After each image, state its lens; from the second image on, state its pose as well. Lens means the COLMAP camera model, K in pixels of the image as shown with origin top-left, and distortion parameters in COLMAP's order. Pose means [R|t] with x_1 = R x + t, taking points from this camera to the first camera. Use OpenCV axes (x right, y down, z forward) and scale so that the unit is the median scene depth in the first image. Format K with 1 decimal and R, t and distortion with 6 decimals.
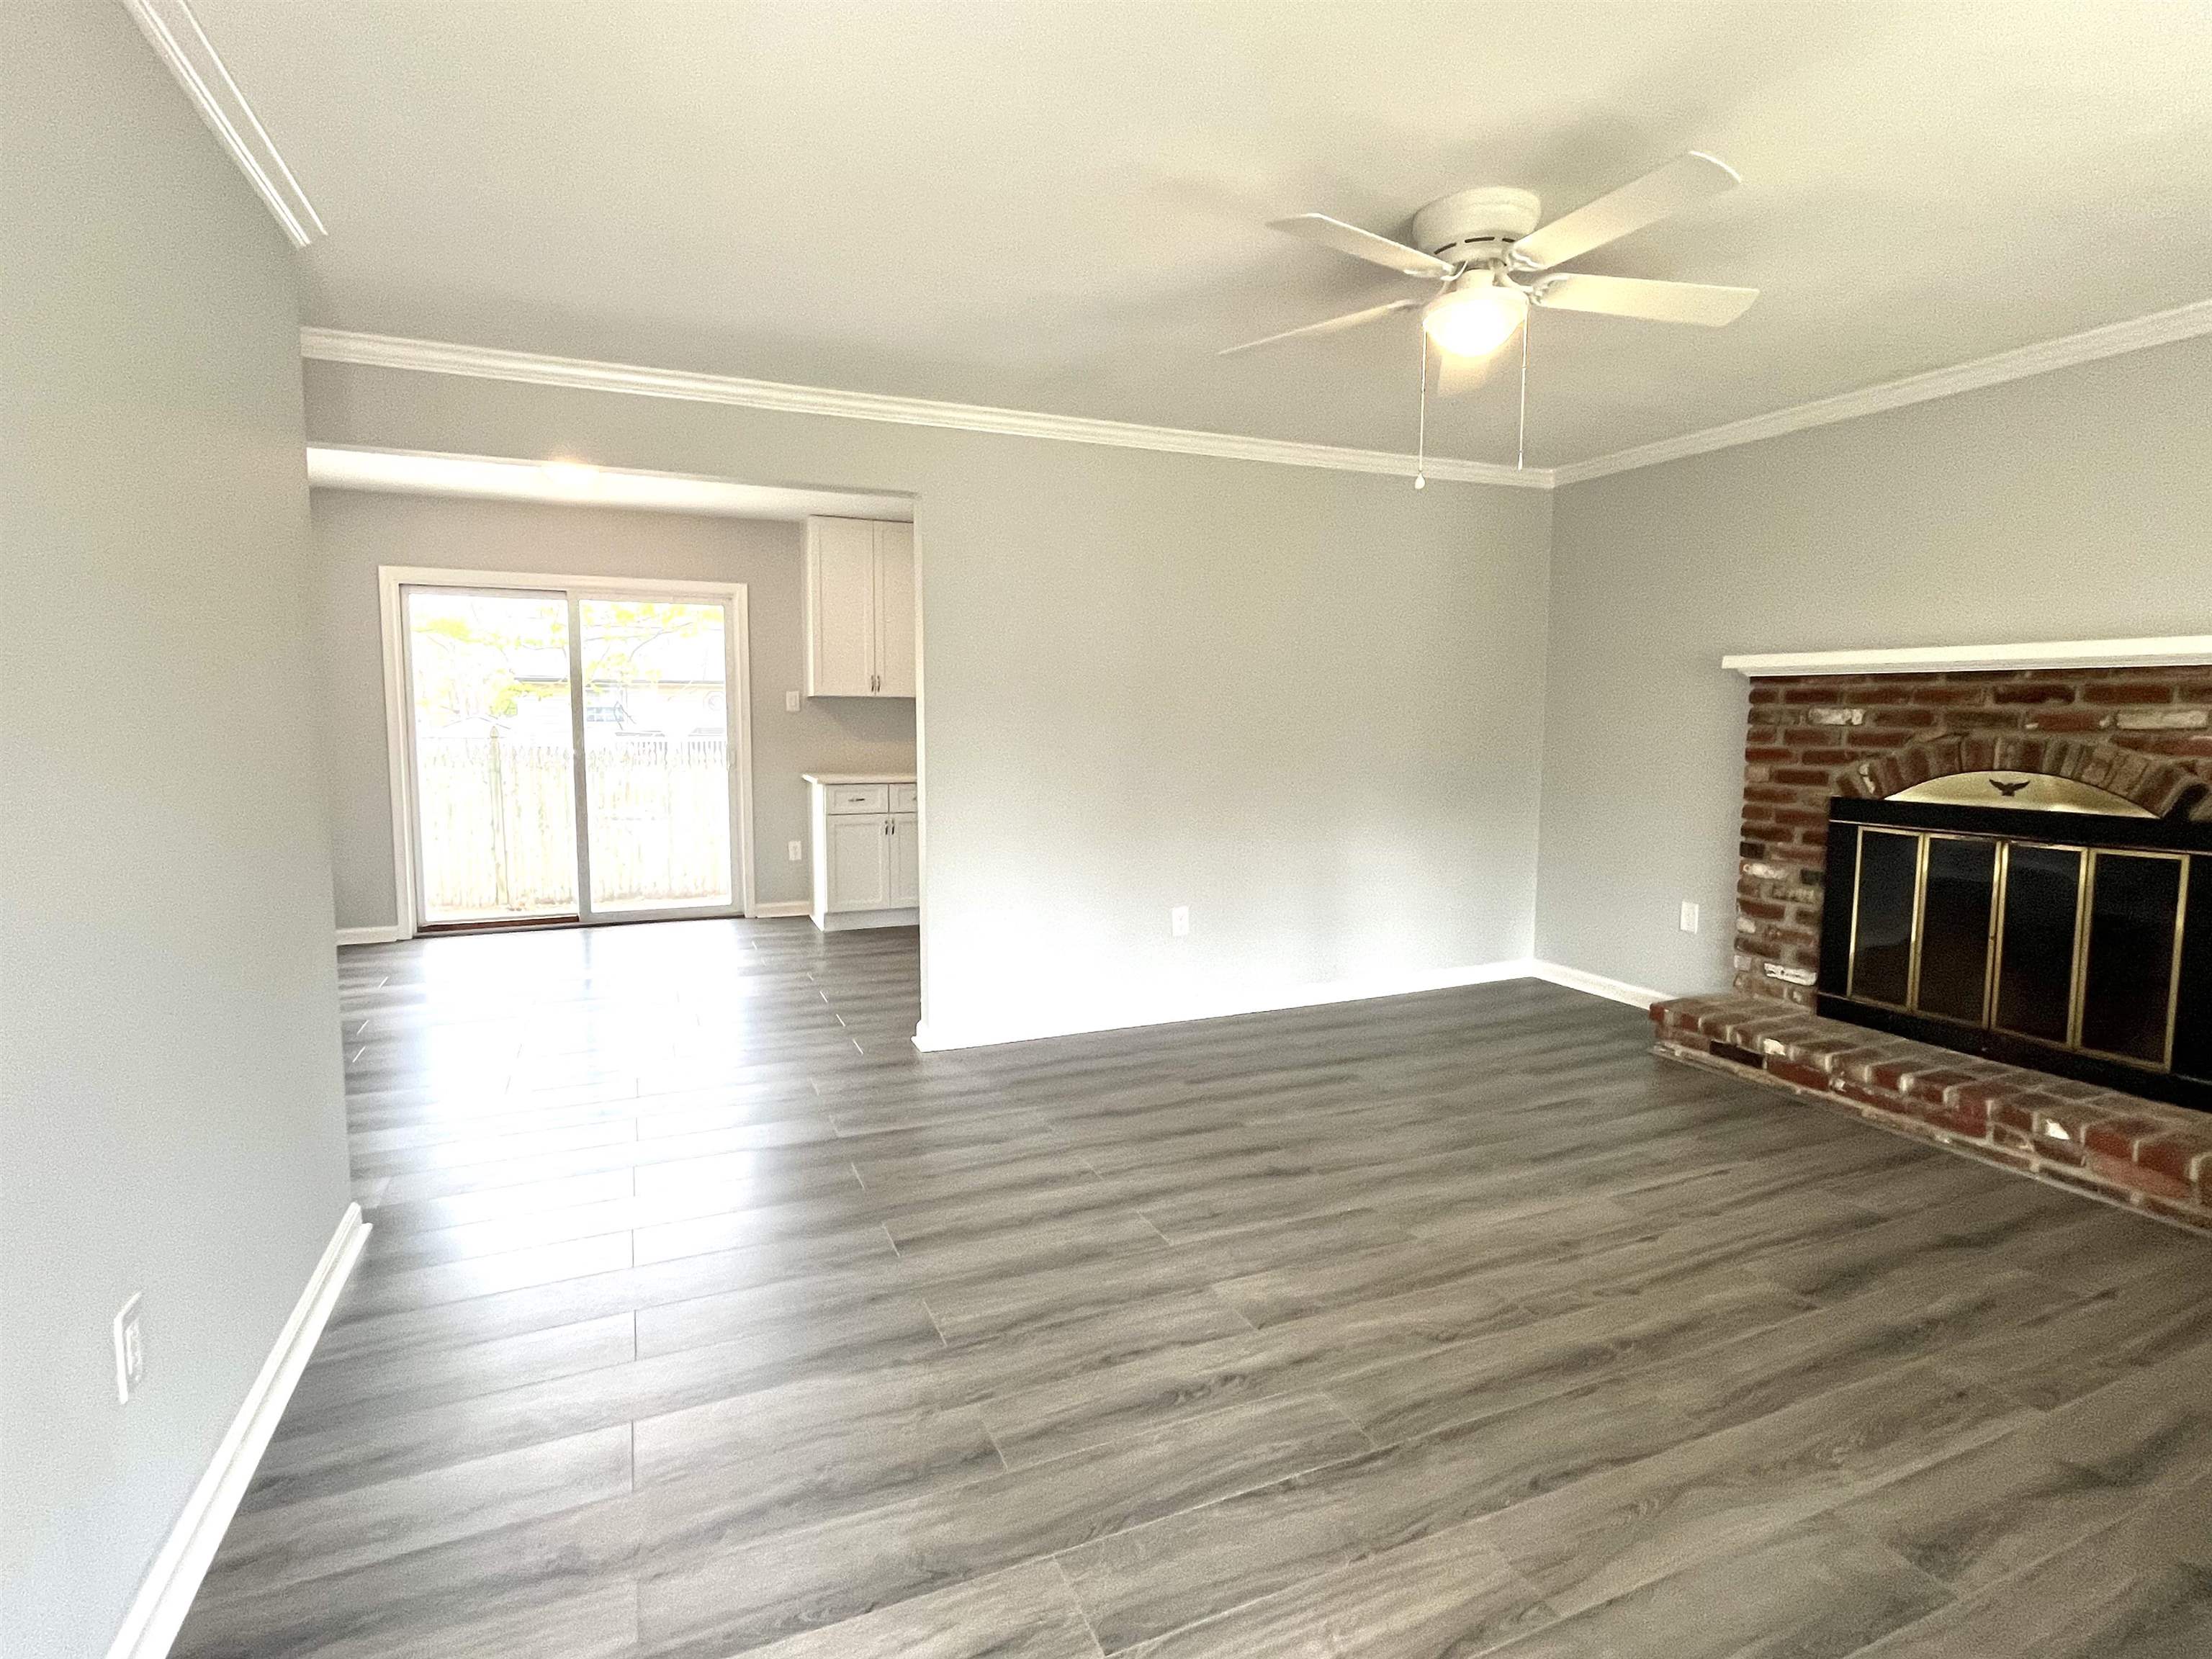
lens RADIAL K [[1097.7, 0, 1102.8], [0, 1097.7, 822.3], [0, 0, 1]] dist [-0.003445, -0.001294]
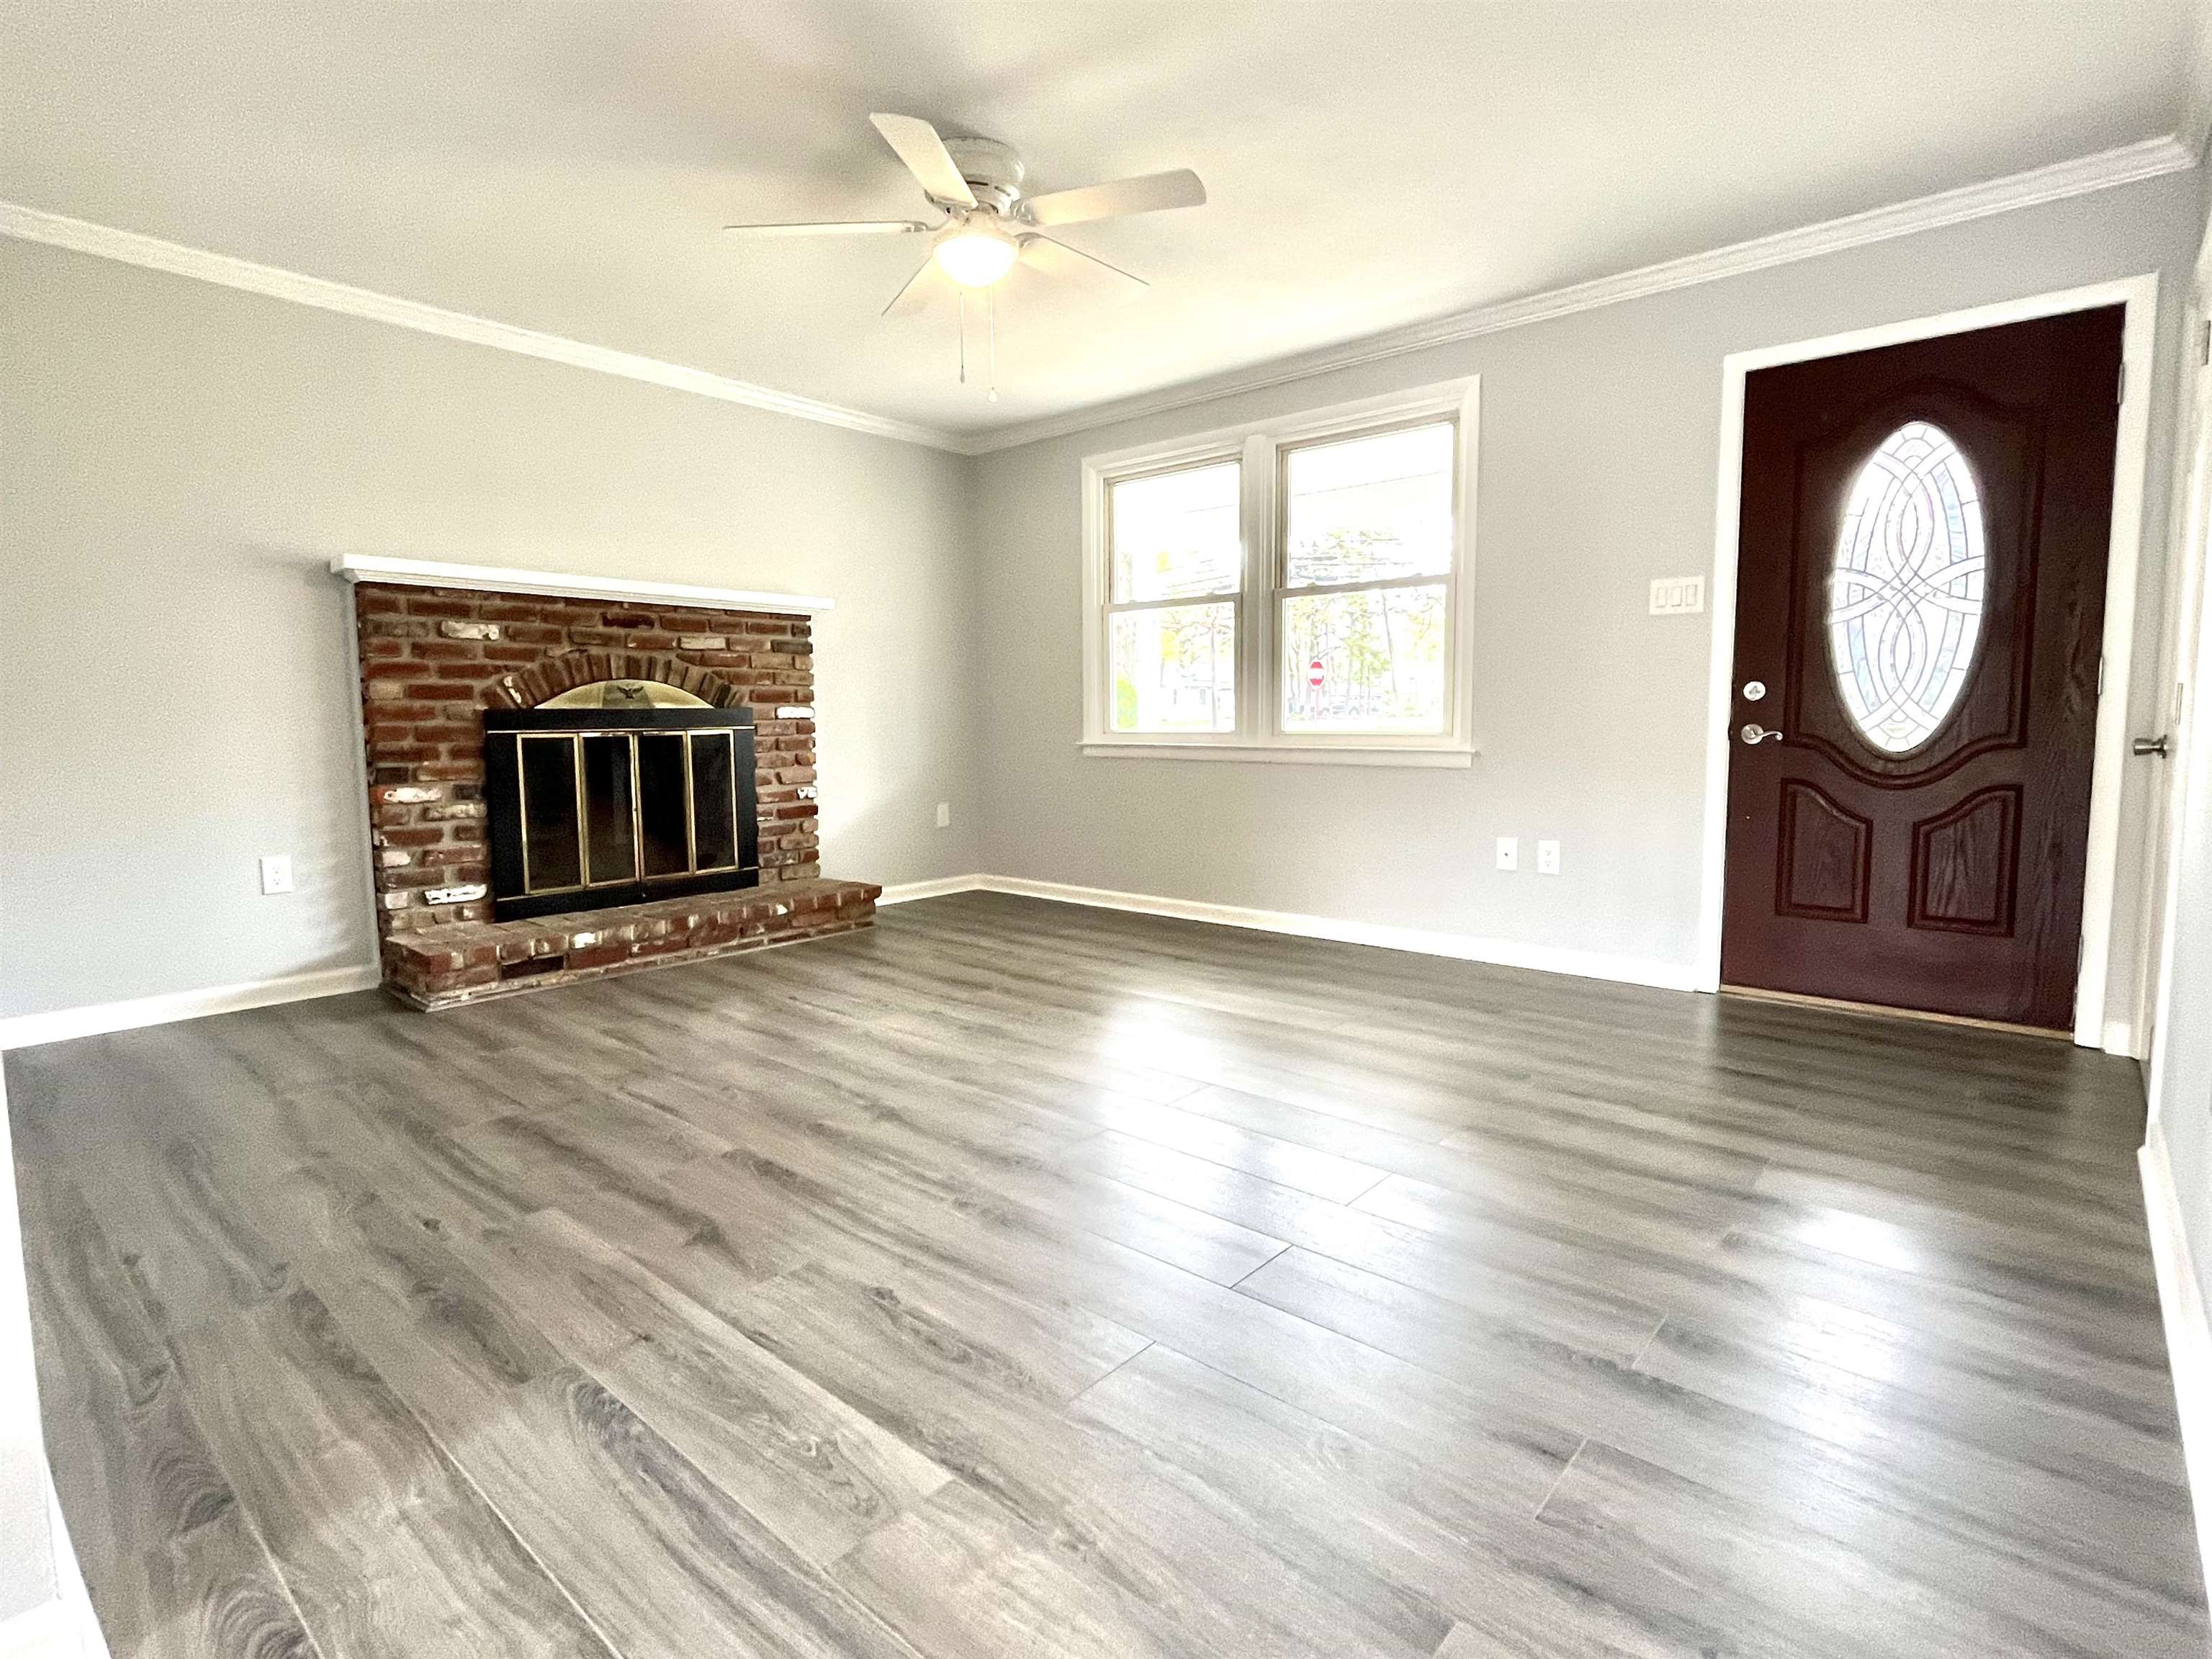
lens RADIAL K [[1097.7, 0, 1102.8], [0, 1097.7, 822.3], [0, 0, 1]] dist [-0.003445, -0.001294]
pose [[-0.429090, -0.089037, 0.898863, -0.530271], [0.094446, 0.985252, 0.142680, -0.010871], [-0.898311, 0.146117, -0.414352, 0.934963]]
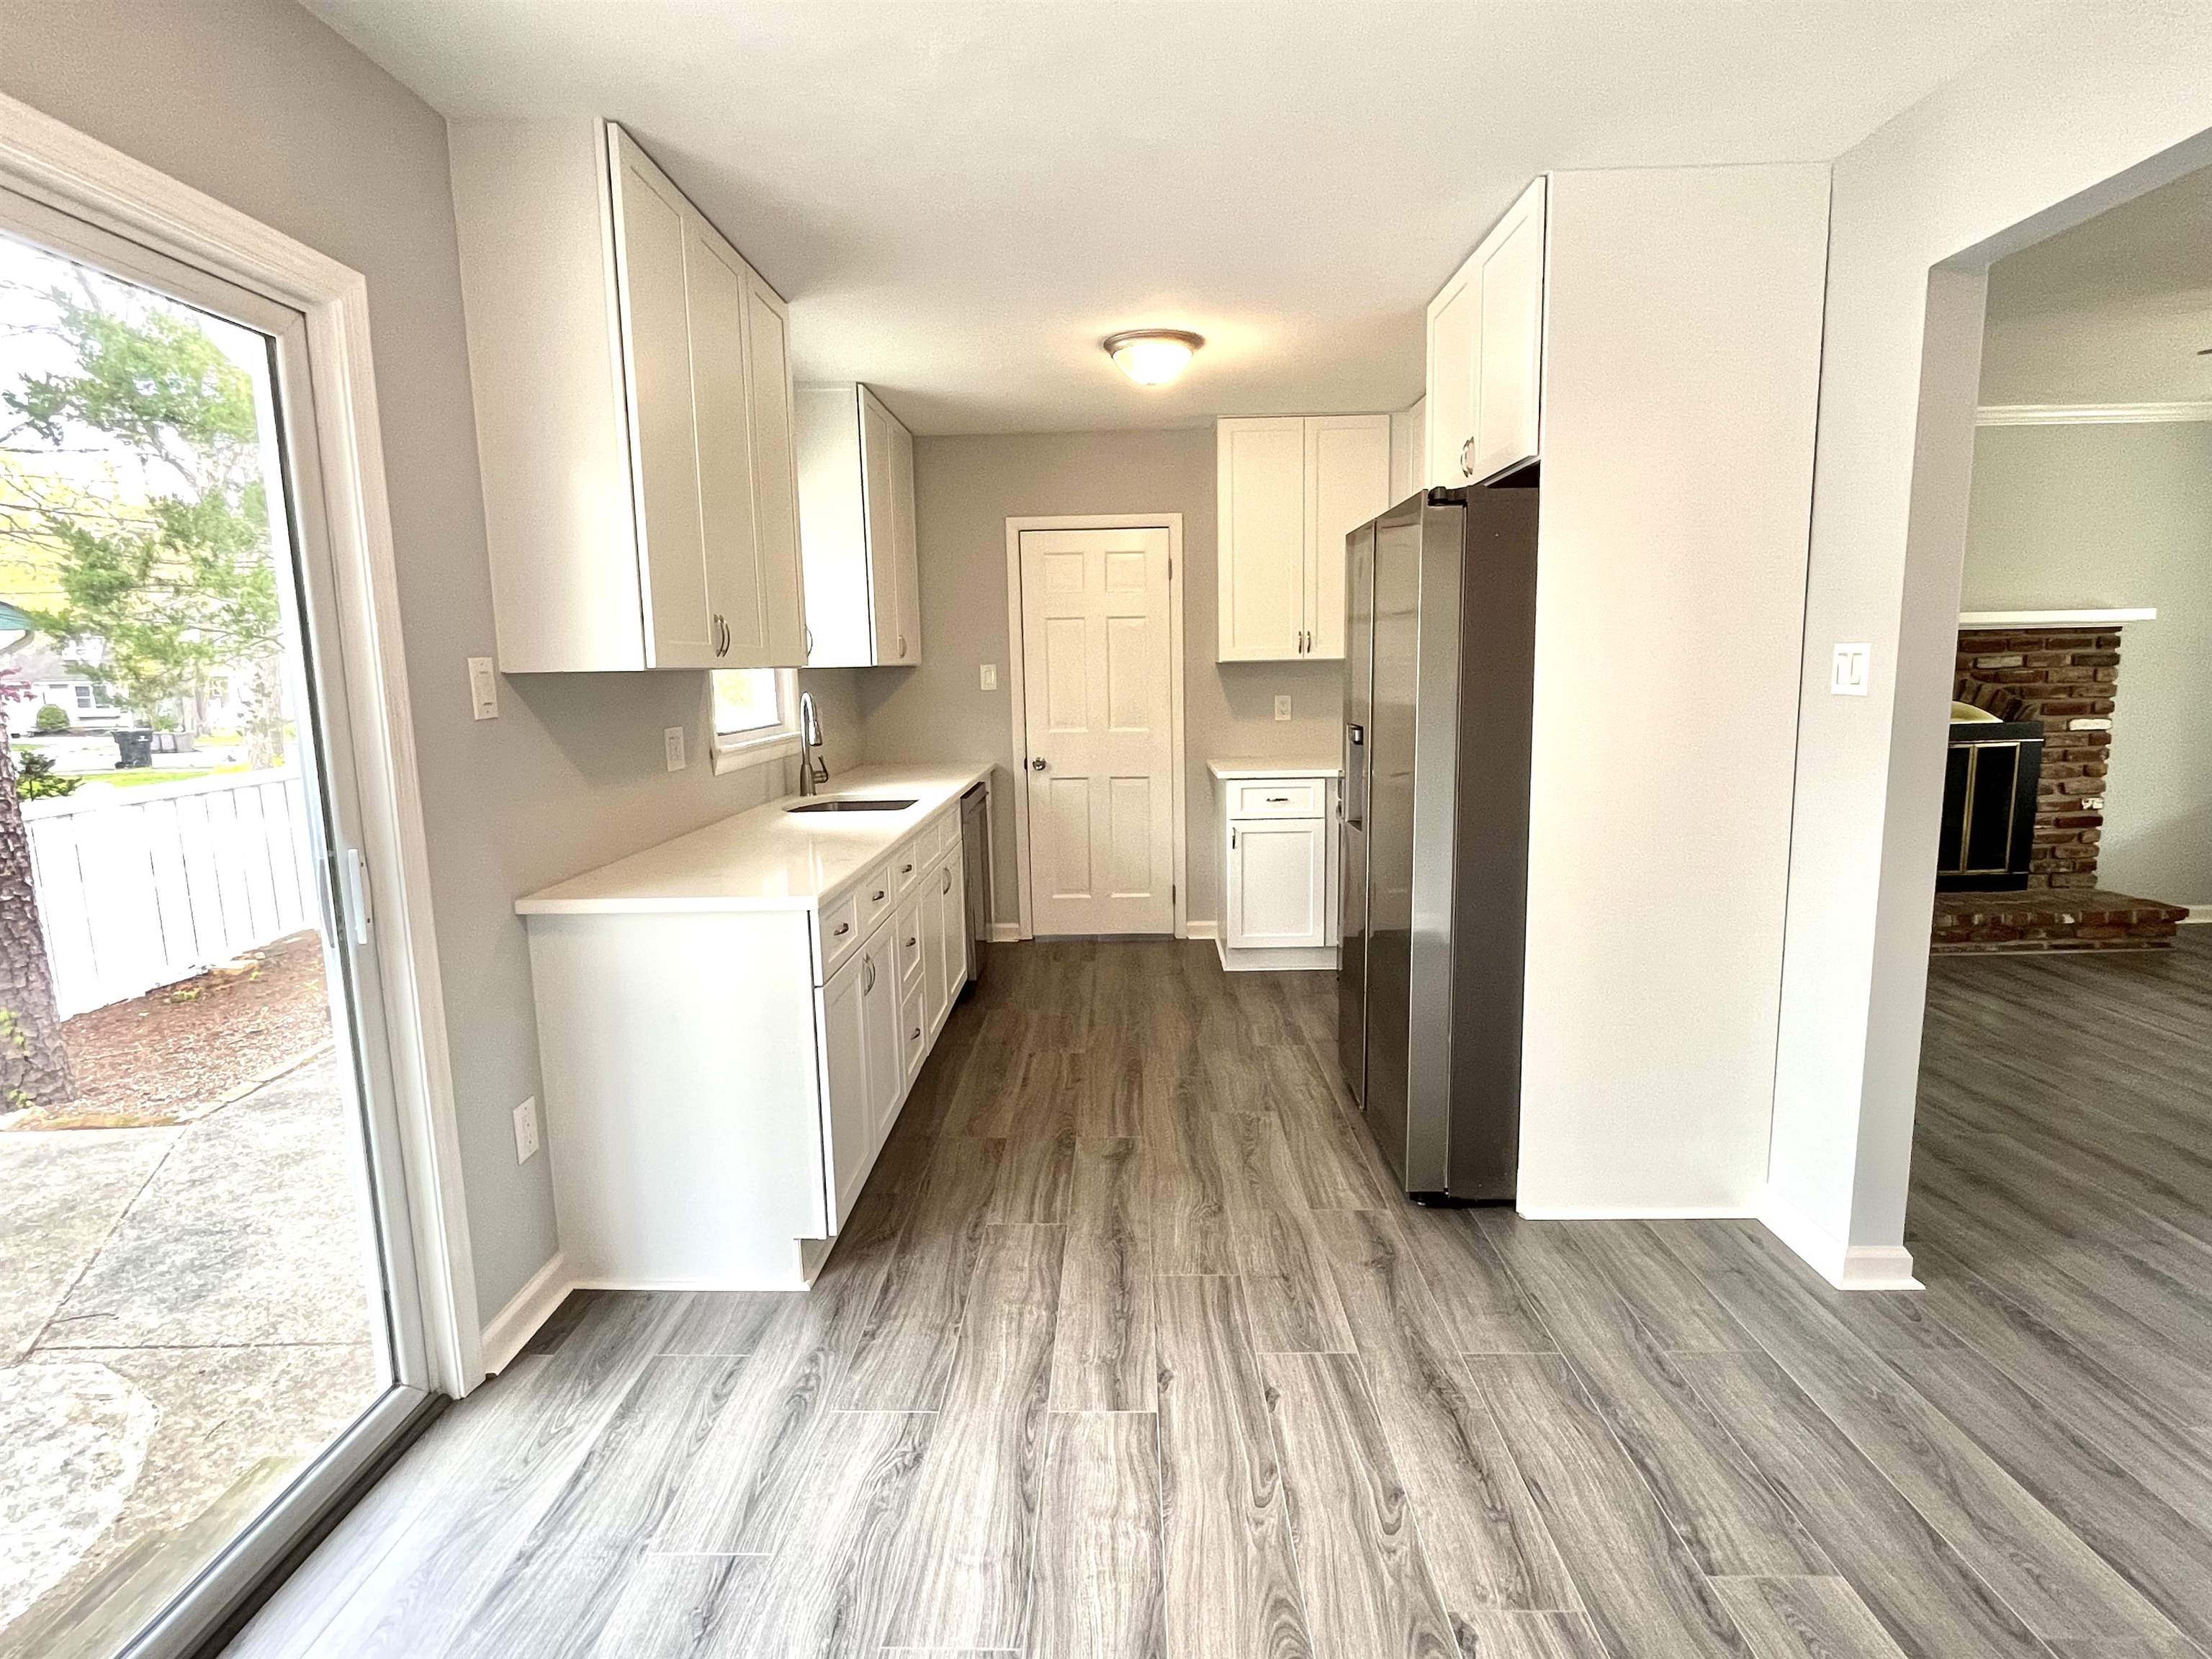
lens RADIAL K [[1097.7, 0, 1102.8], [0, 1097.7, 822.3], [0, 0, 1]] dist [-0.003445, -0.001294]
pose [[0.415440, -0.144560, 0.898060, -0.879586], [0.114727, 0.987734, 0.105923, -0.147599], [-0.902357, 0.059027, 0.426929, 1.221417]]
